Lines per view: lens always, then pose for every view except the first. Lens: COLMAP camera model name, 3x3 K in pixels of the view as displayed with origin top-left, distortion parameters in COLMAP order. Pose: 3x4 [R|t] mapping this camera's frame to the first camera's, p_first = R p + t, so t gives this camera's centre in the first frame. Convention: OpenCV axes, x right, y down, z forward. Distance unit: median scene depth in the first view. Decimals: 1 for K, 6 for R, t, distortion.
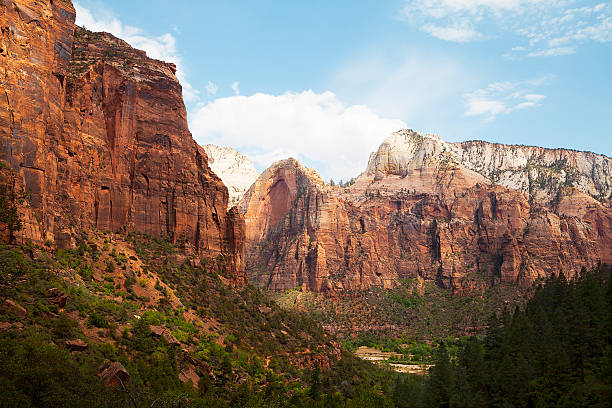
lens RADIAL K [[494.8, 0, 304.9], [0, 494.8, 205.5], [0, 0, 1]] dist [-0.044669, -0.000598]
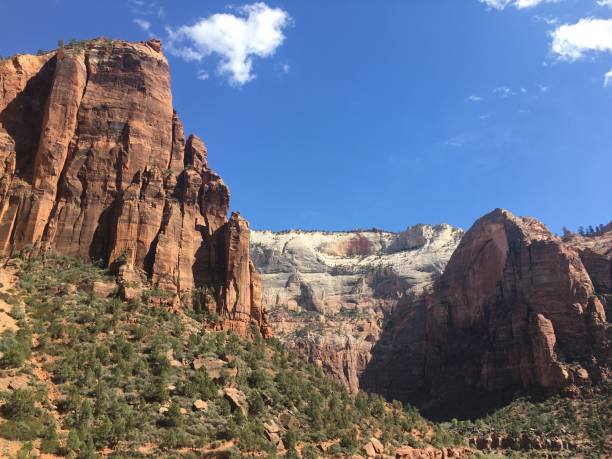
lens RADIAL K [[514.0, 0, 306.3], [0, 514.0, 231.7], [0, 0, 1]] dist [0.045504, -0.004491]
pose [[0.861826, -0.177926, -0.474973, 0.109689], [0.097230, 0.977039, -0.189580, 0.072364], [0.497798, 0.117203, 0.859337, 0.221890]]
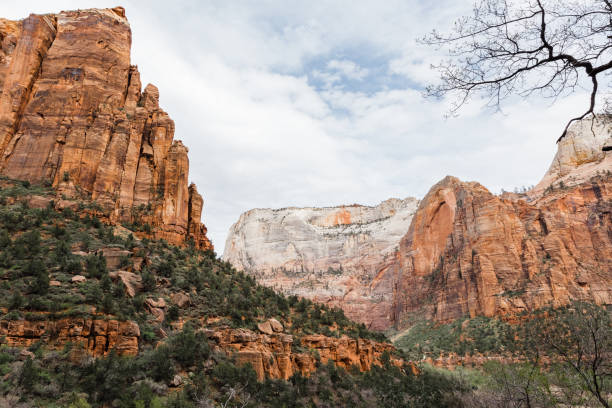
lens RADIAL K [[406.1, 0, 306.0], [0, 406.1, 200.4], [0, 0, 1]] dist [0.018671, 0.001446]
pose [[0.849031, -0.229057, -0.476108, 0.120277], [0.128811, 0.963684, -0.233926, 0.109484], [0.512400, 0.137282, 0.847702, 0.281940]]
